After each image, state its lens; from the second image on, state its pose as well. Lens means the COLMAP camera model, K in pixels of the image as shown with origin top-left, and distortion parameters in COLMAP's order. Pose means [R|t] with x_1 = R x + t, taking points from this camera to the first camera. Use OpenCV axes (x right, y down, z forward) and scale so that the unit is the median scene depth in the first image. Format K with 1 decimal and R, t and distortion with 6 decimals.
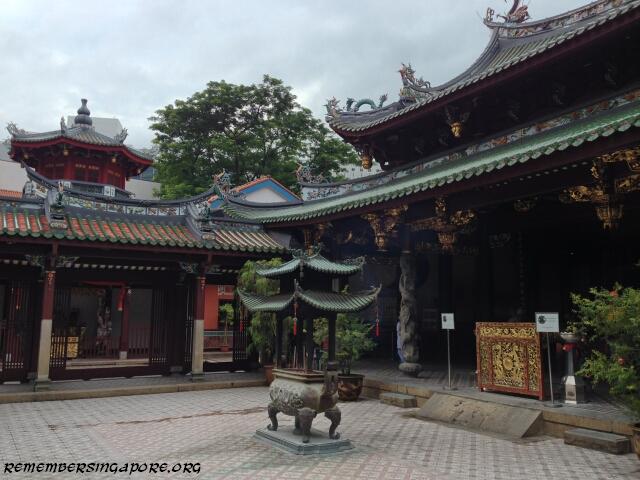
lens RADIAL K [[584.7, 0, 320.0], [0, 584.7, 240.0], [0, 0, 1]] dist [0.120228, -0.181015]
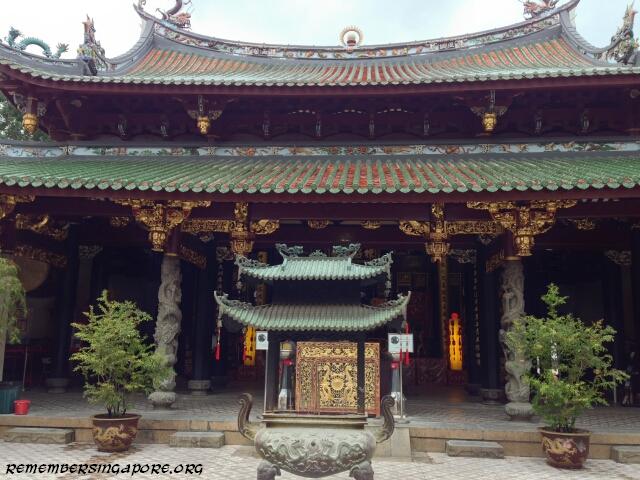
lens RADIAL K [[584.7, 0, 320.0], [0, 584.7, 240.0], [0, 0, 1]] dist [0.120228, -0.181015]
pose [[0.571896, 0.139532, 0.808372, -0.402046], [-0.122620, 0.988897, -0.083943, 0.043506], [-0.811110, -0.051116, 0.582656, 0.355770]]
